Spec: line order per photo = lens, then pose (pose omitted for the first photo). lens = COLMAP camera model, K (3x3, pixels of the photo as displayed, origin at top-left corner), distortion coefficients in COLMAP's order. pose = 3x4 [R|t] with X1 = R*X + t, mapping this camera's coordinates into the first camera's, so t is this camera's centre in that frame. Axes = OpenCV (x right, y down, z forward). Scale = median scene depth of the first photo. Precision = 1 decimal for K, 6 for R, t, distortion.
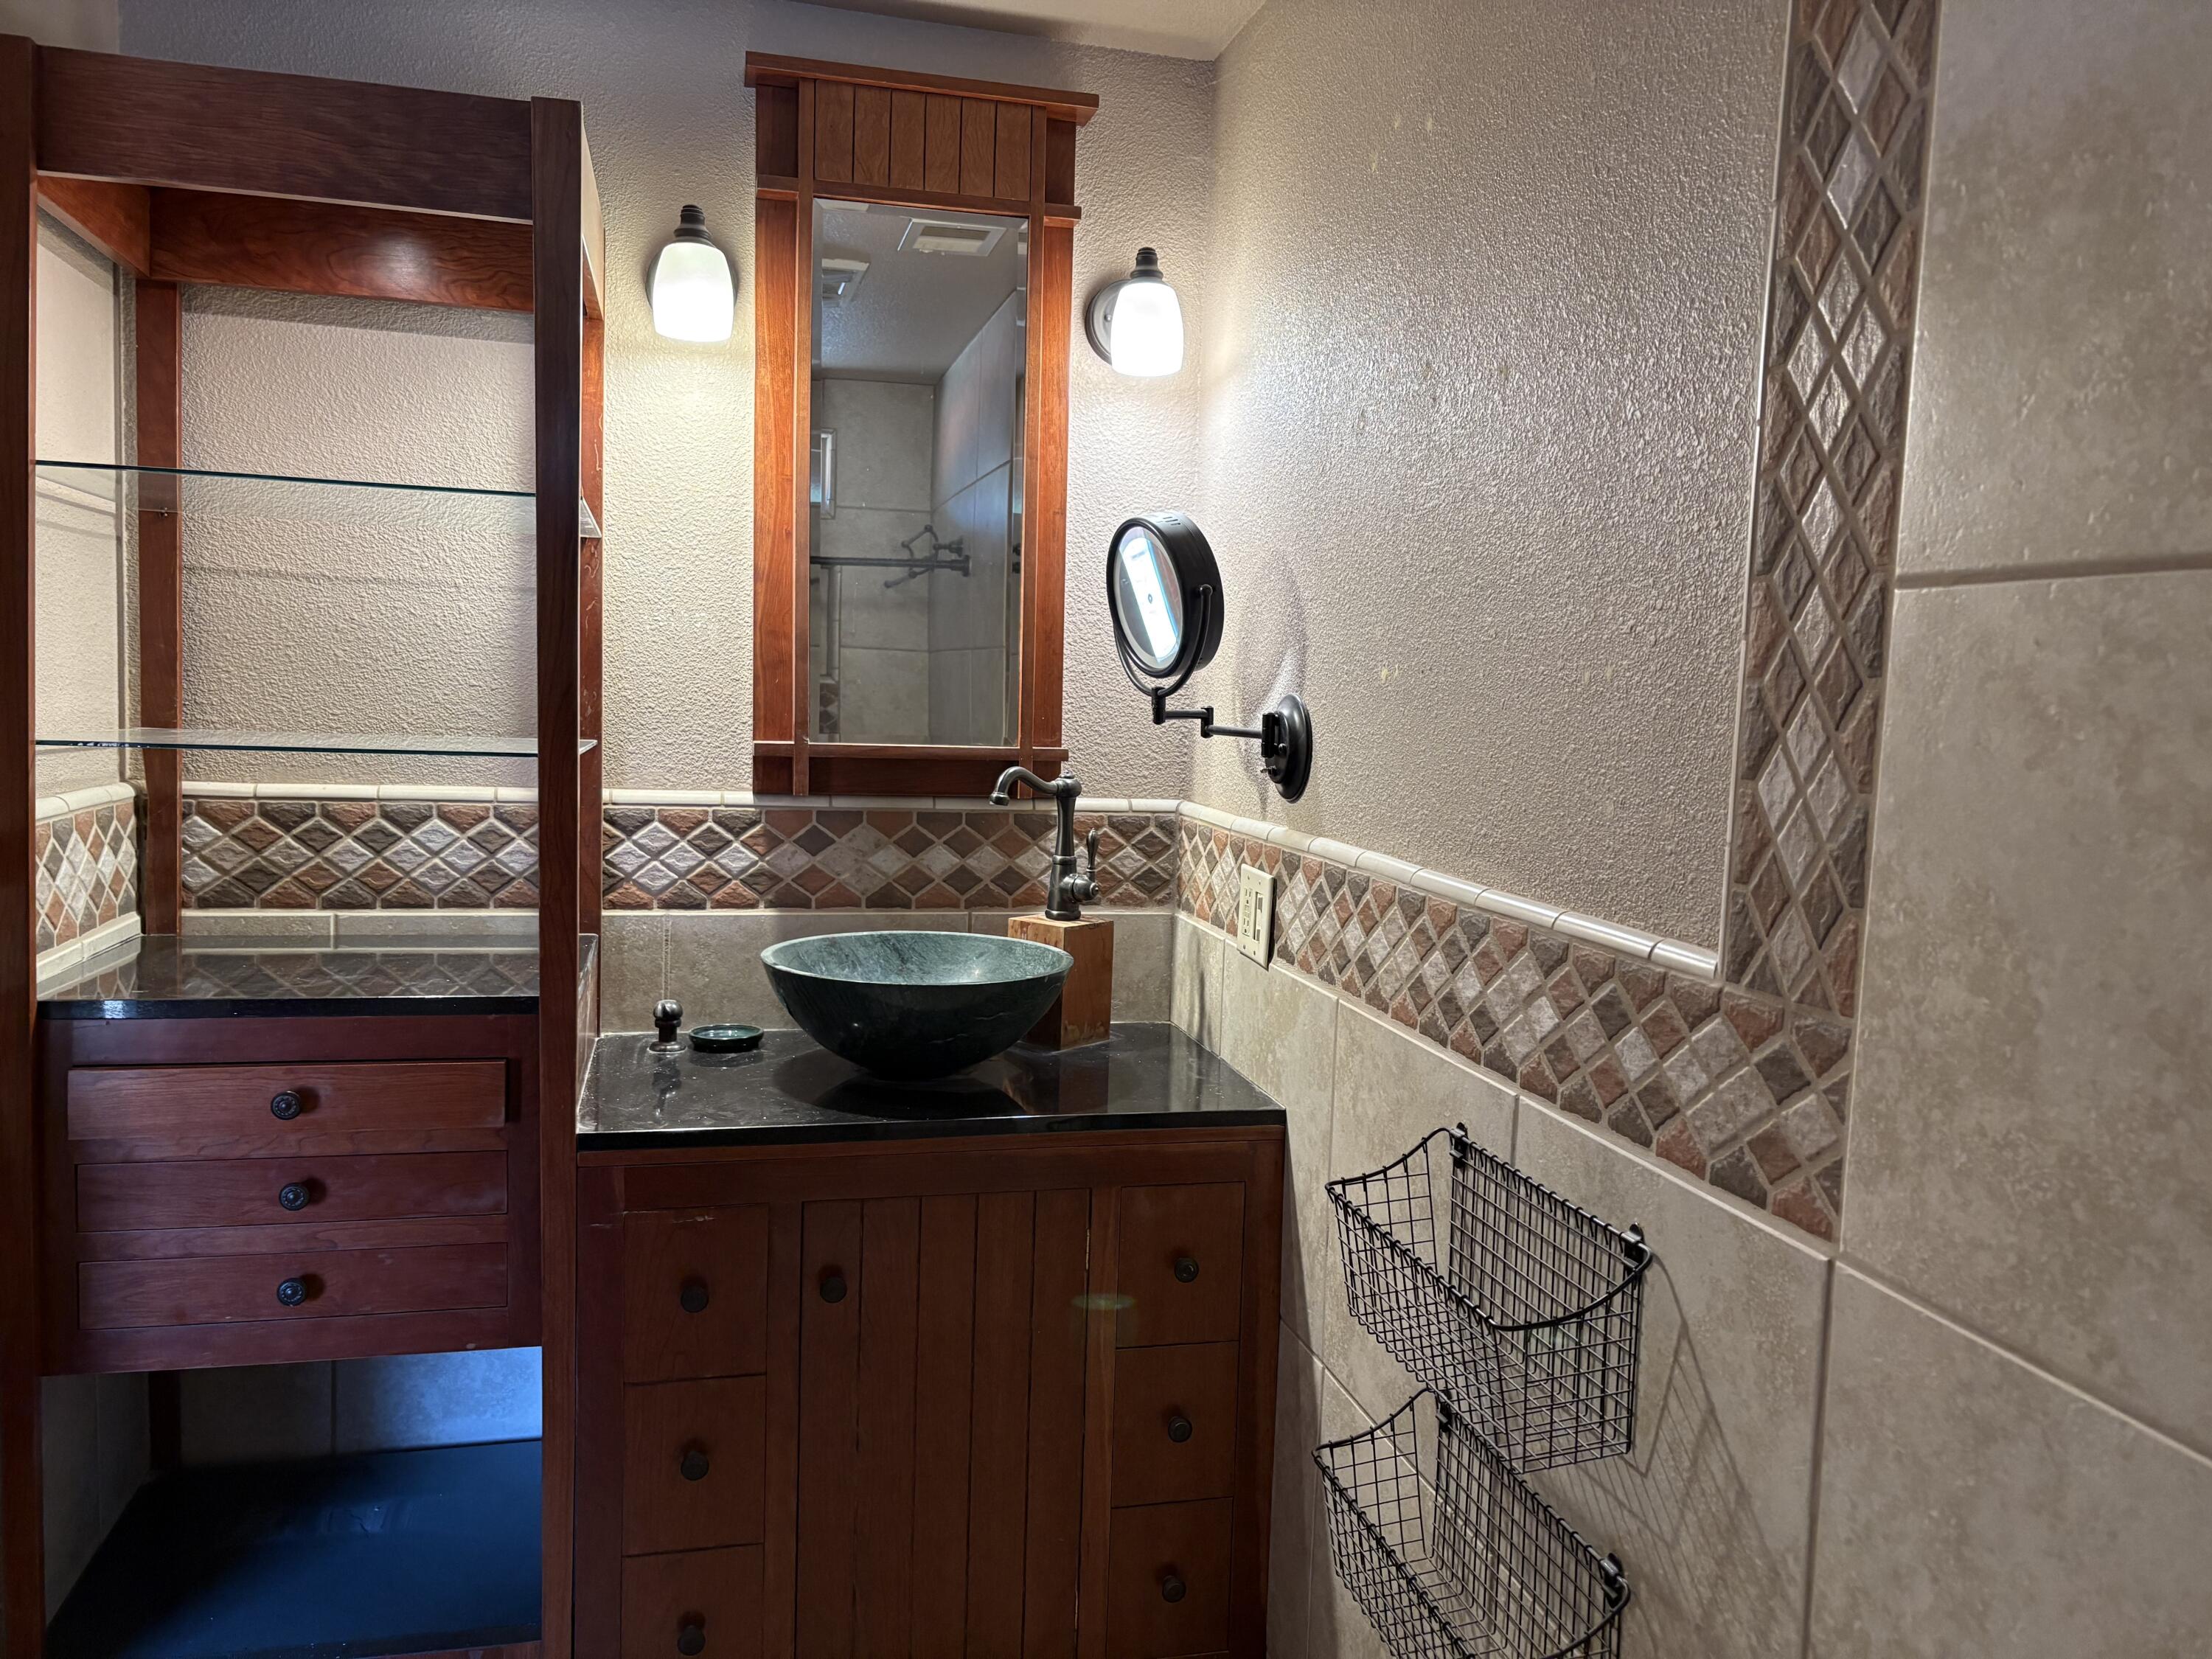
lens RADIAL K [[1677.7, 0, 1106.9], [0, 1677.7, 841.1], [0, 0, 1]] dist [0.071864, -0.091146]
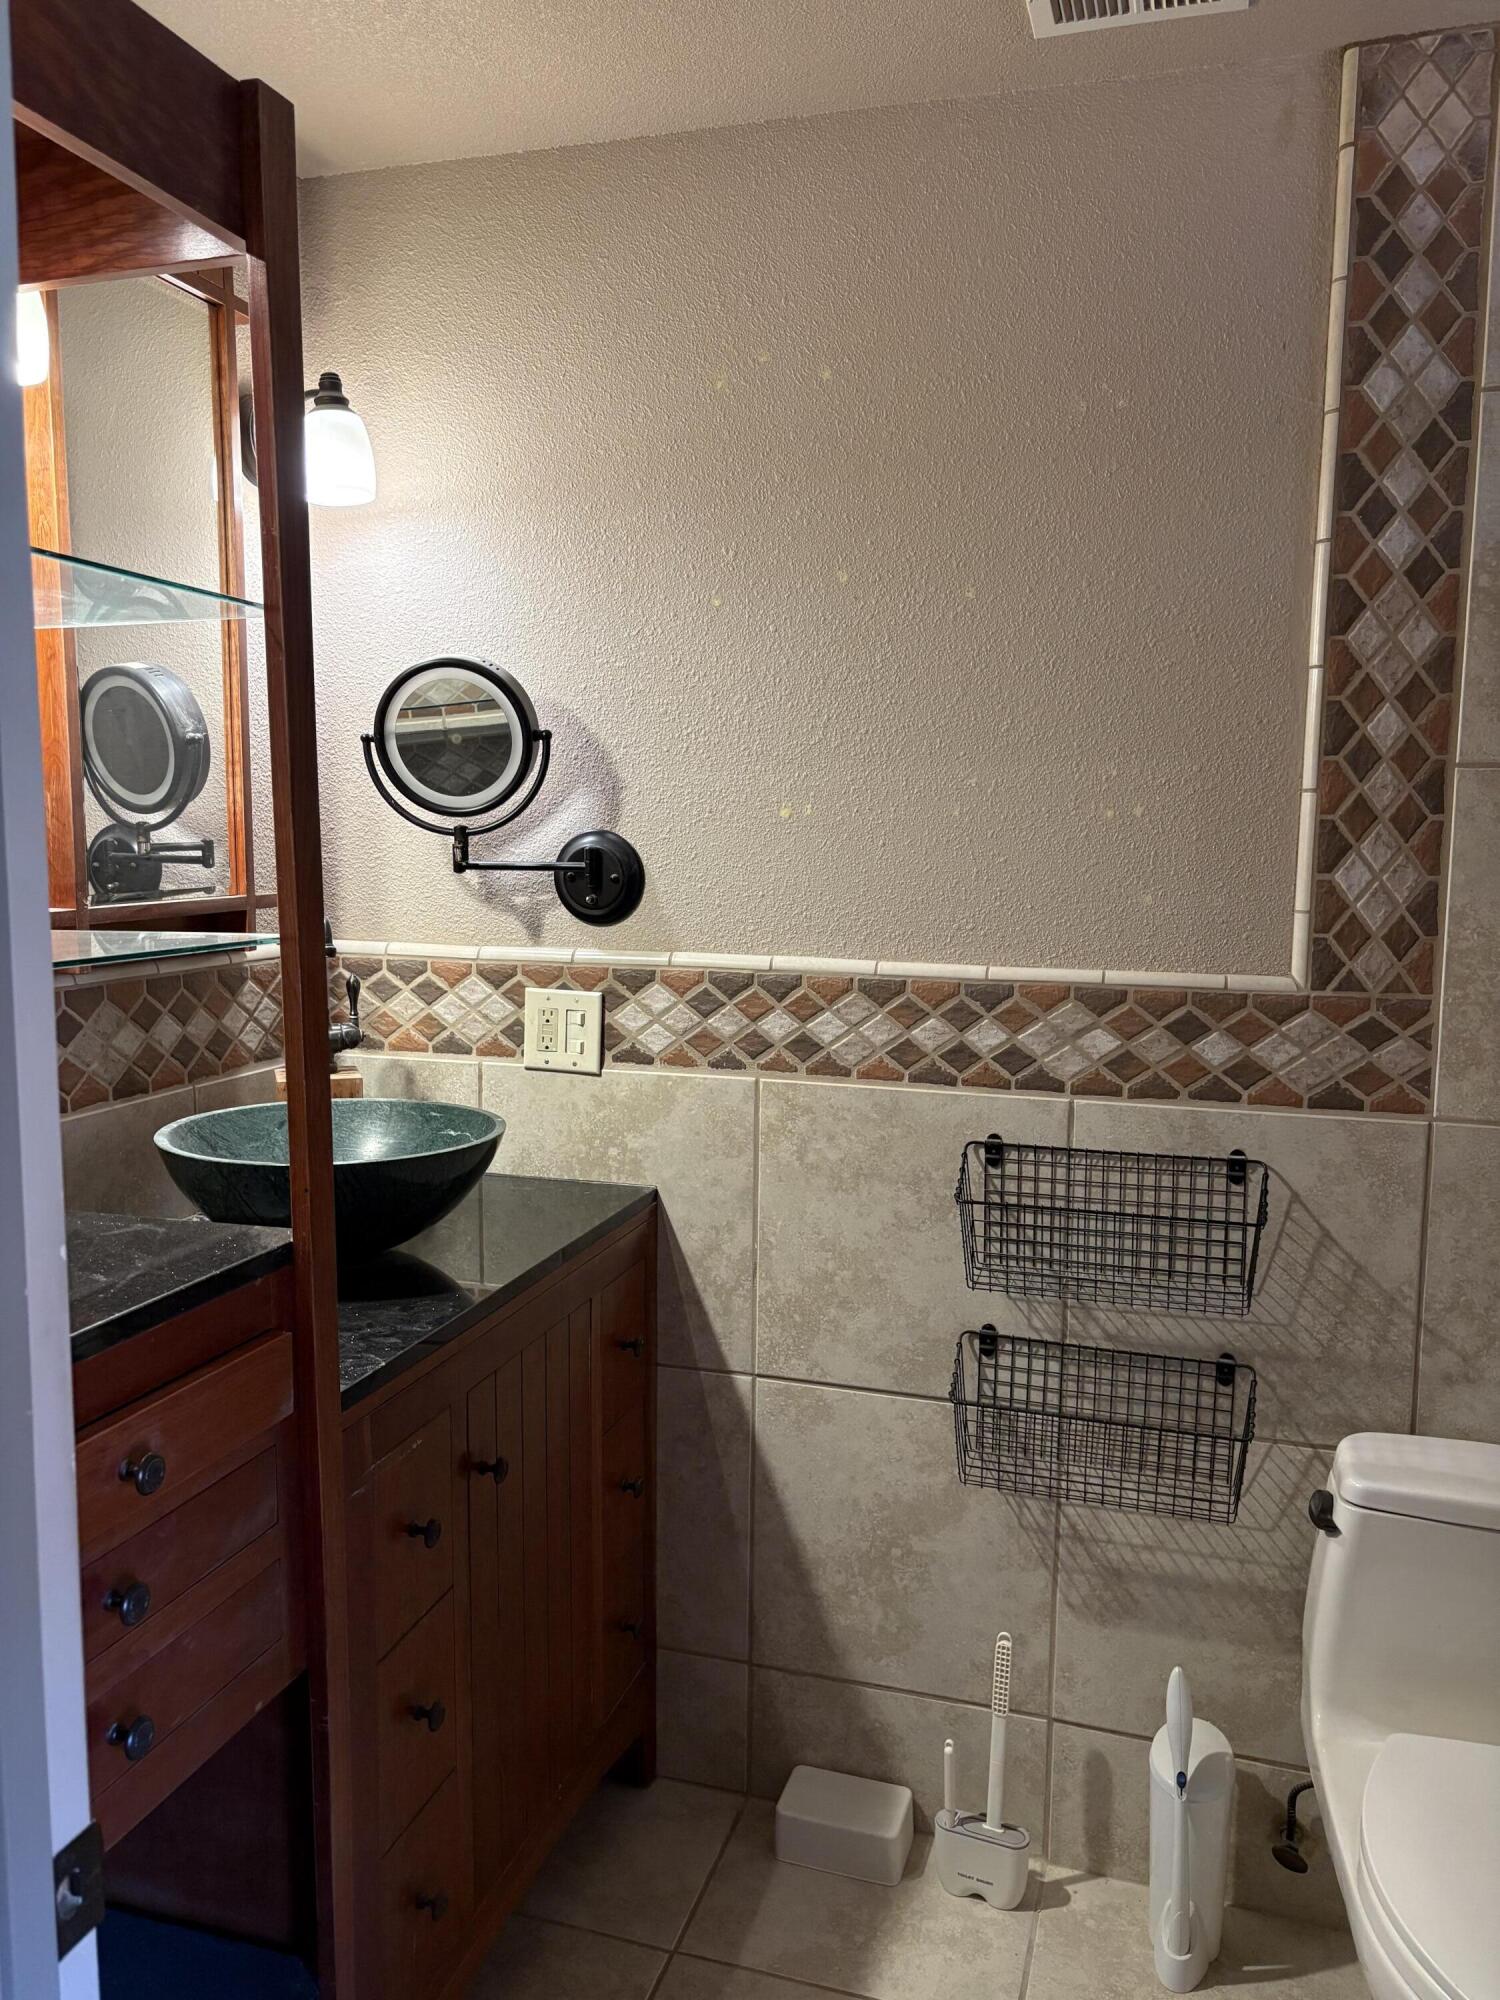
lens RADIAL K [[1516.9, 0, 752.6], [0, 1516.9, 1009.2], [0, 0, 1]] dist [0.071864, -0.091146]
pose [[0.513803, -0.132485, 0.847617, -1.153473], [0.090557, 0.990860, 0.099981, -0.097929], [-0.853115, 0.025387, 0.521104, 0.617171]]
